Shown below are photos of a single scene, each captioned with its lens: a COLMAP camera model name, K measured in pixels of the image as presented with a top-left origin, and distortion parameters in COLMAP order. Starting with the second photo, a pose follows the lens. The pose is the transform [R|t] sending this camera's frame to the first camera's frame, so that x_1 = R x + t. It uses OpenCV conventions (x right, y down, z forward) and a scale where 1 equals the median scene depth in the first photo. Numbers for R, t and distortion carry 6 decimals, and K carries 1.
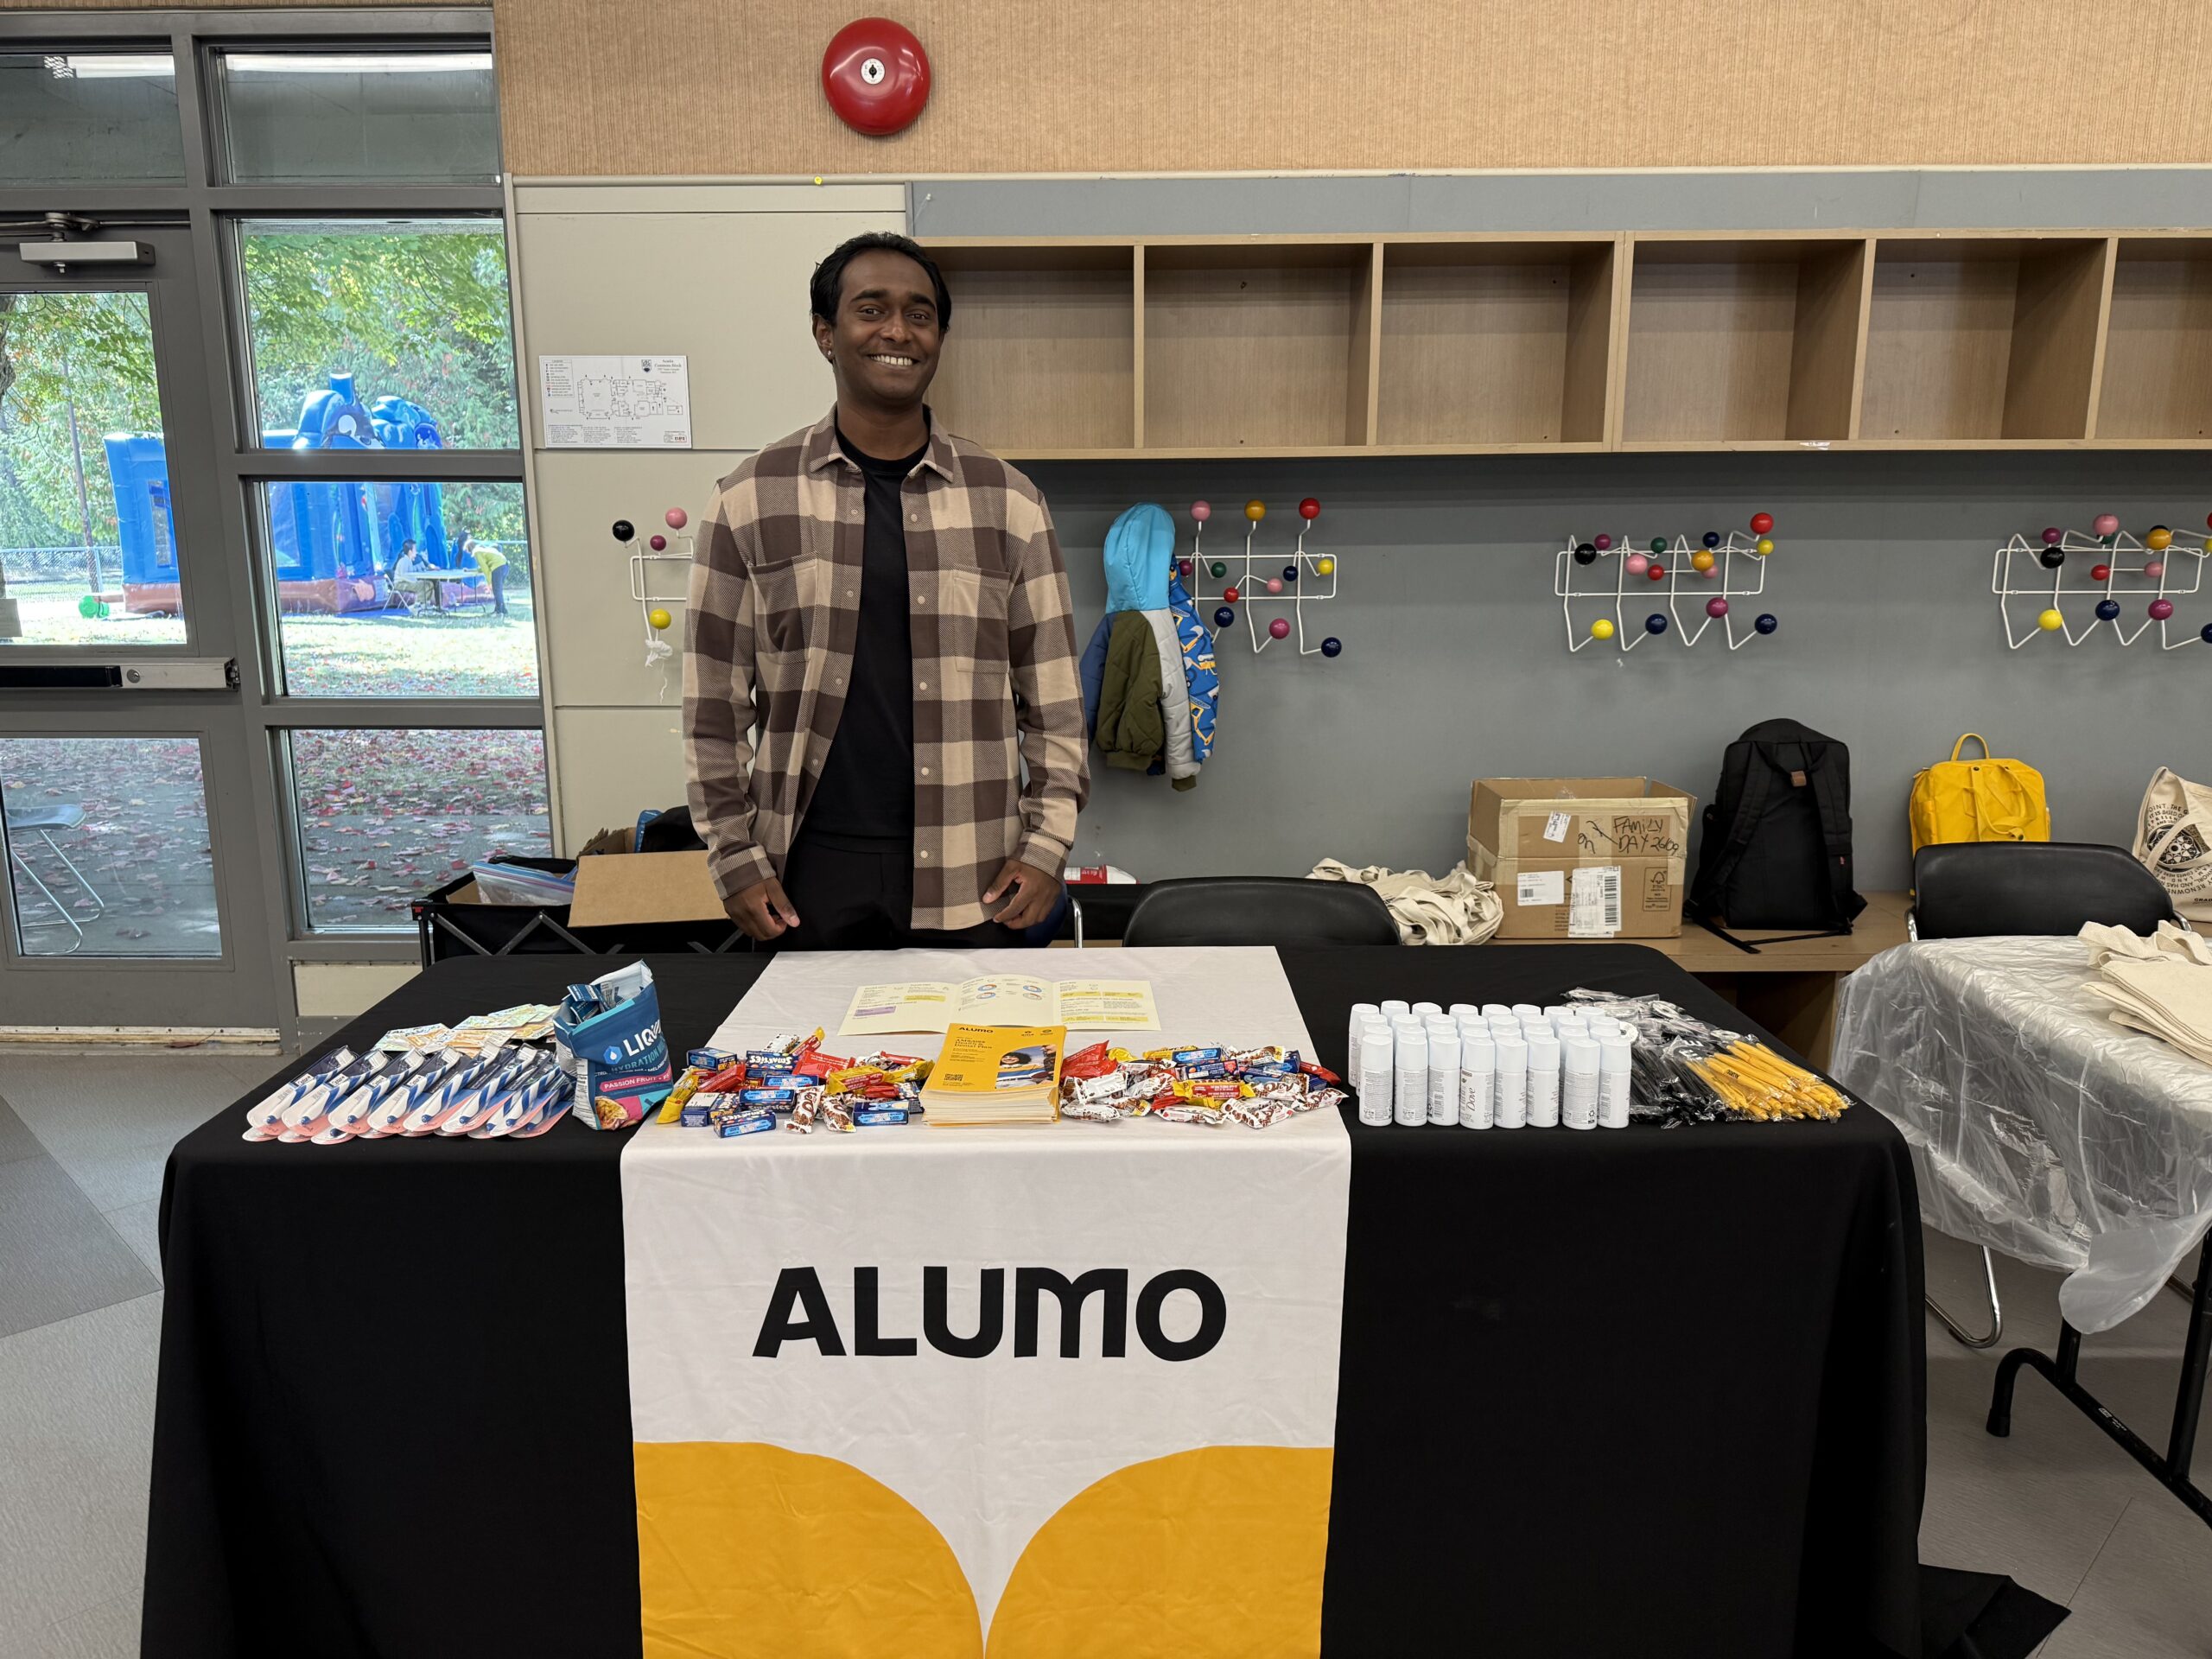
lens RADIAL K [[1660.5, 0, 1118.9], [0, 1660.5, 865.6], [0, 0, 1]] dist [0.026379, -0.044311]
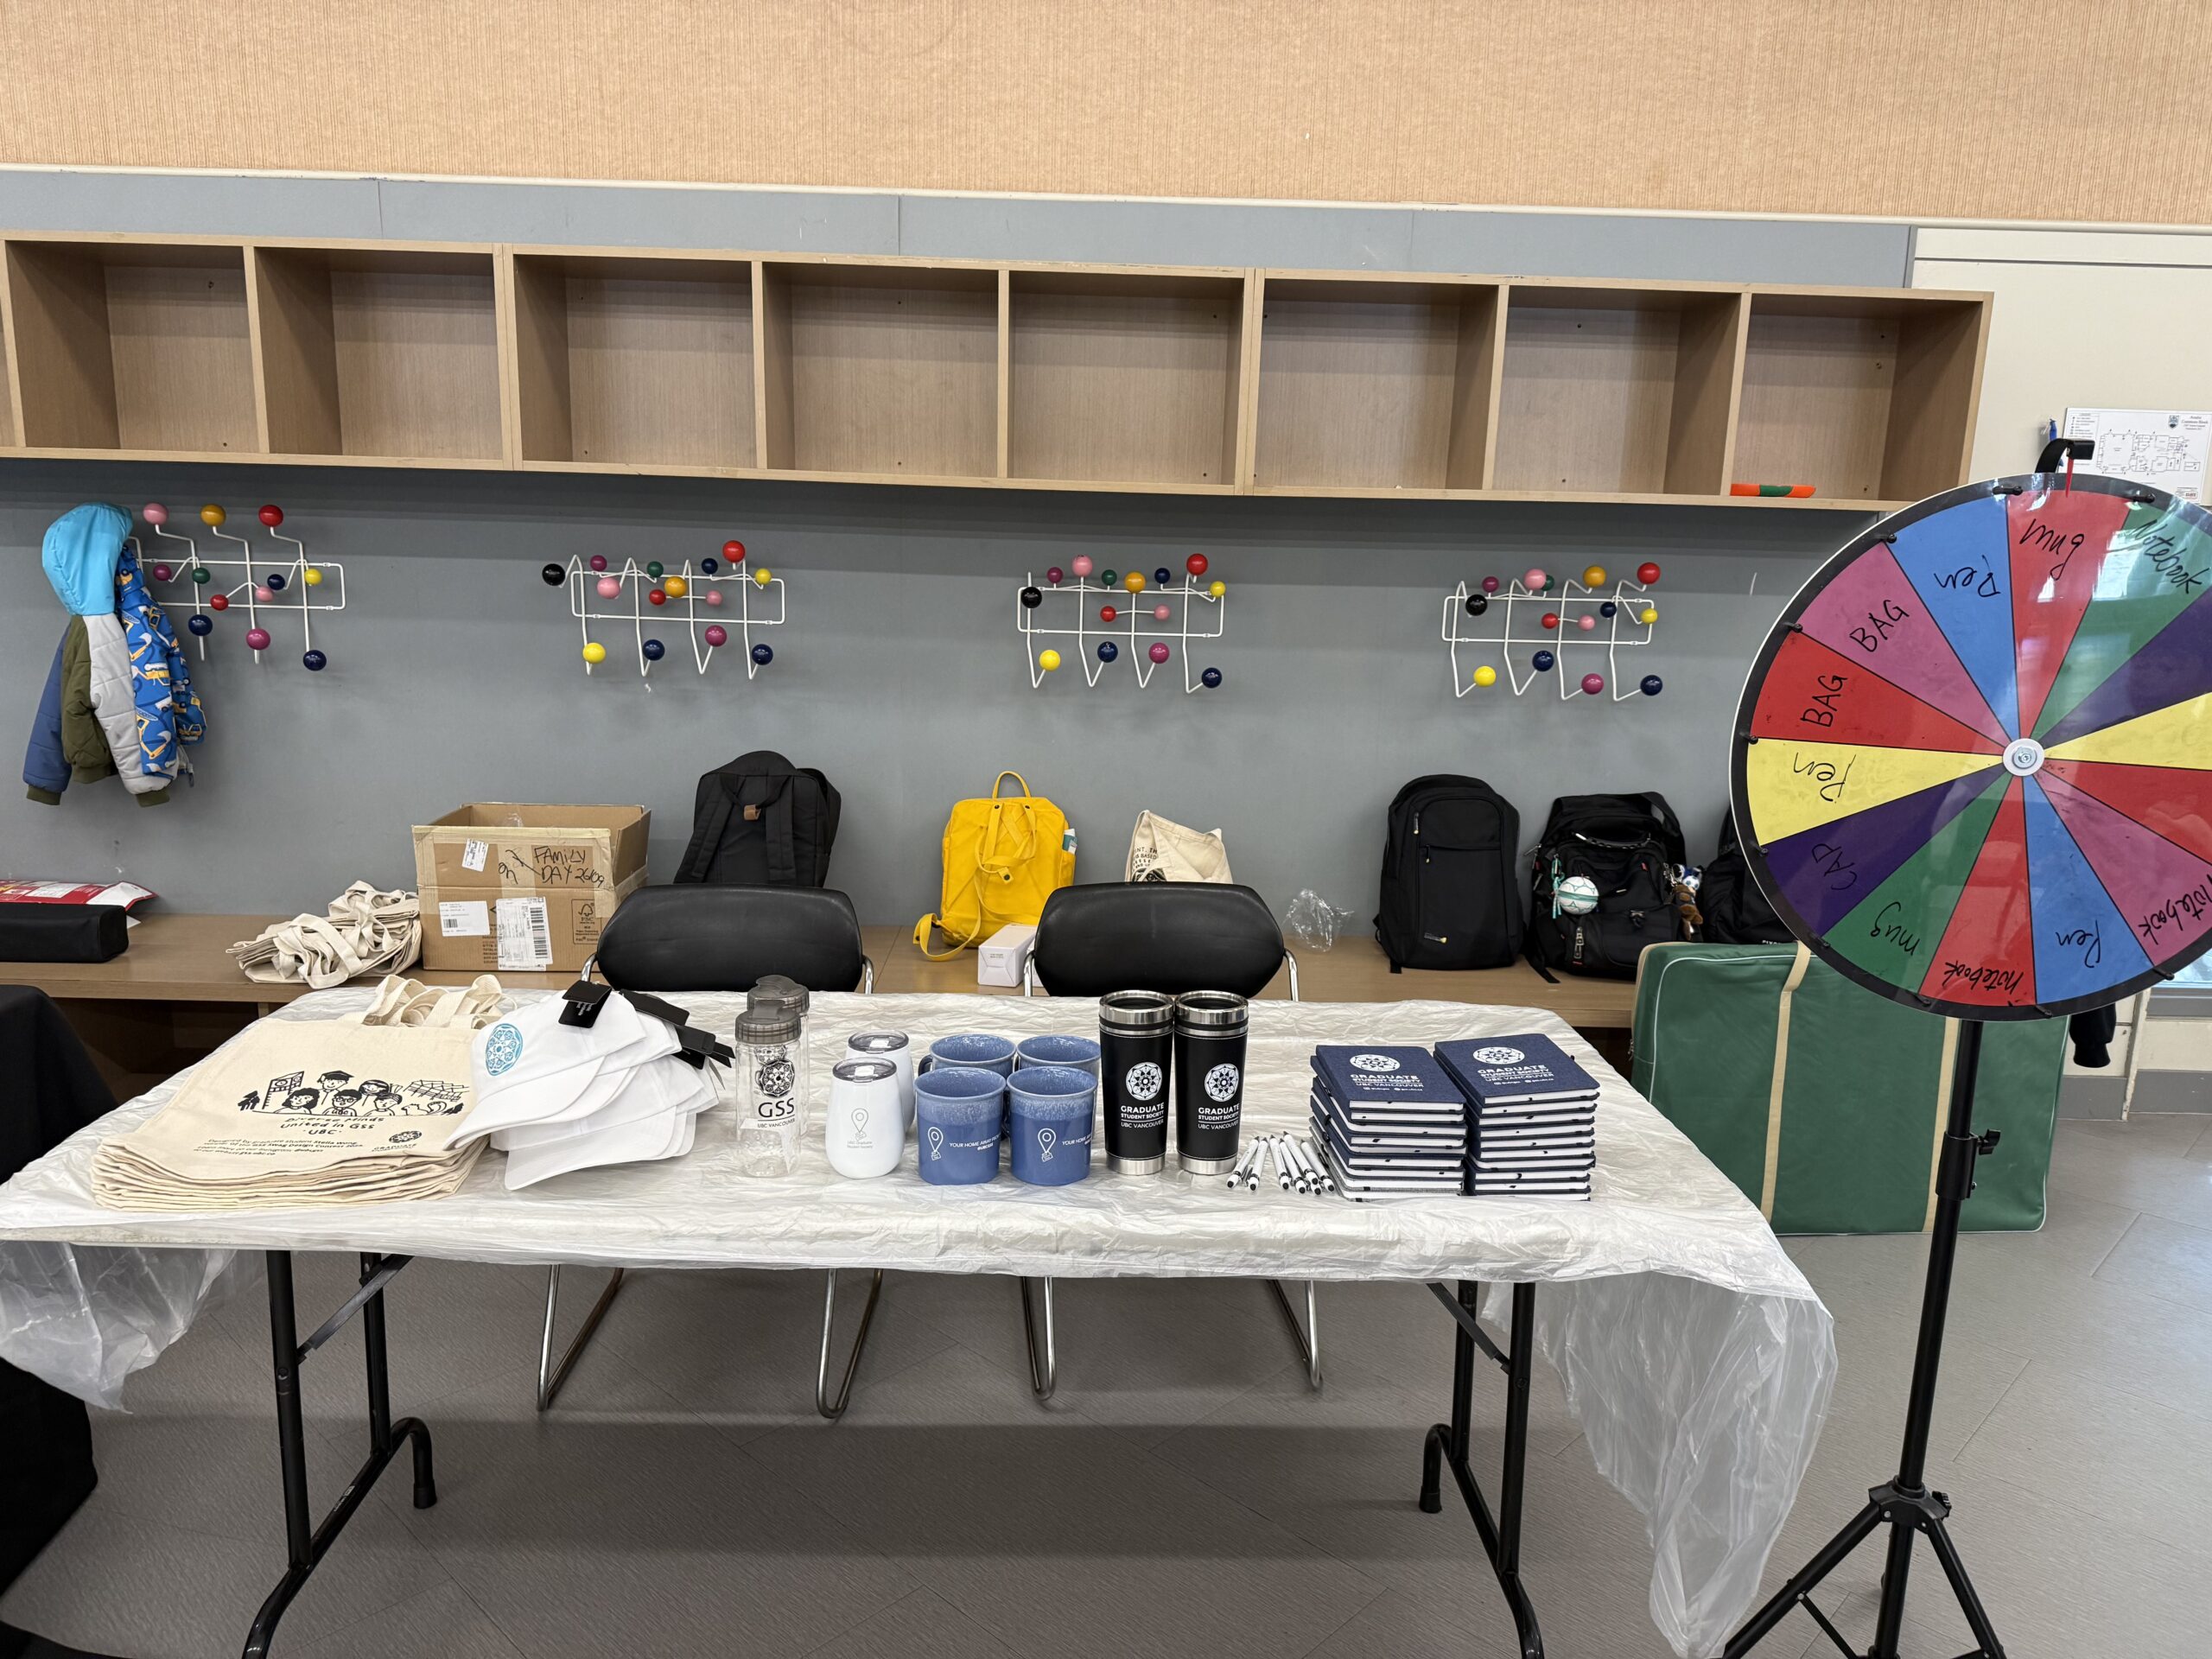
lens RADIAL K [[1660.5, 0, 1143.1], [0, 1660.5, 867.1], [0, 0, 1]] dist [0.026379, -0.044311]
pose [[0.999156, 0.029637, 0.028457, 0.599903], [-0.029224, 0.999463, -0.014824, -0.012639], [-0.028881, 0.013980, 0.999485, 0.024353]]
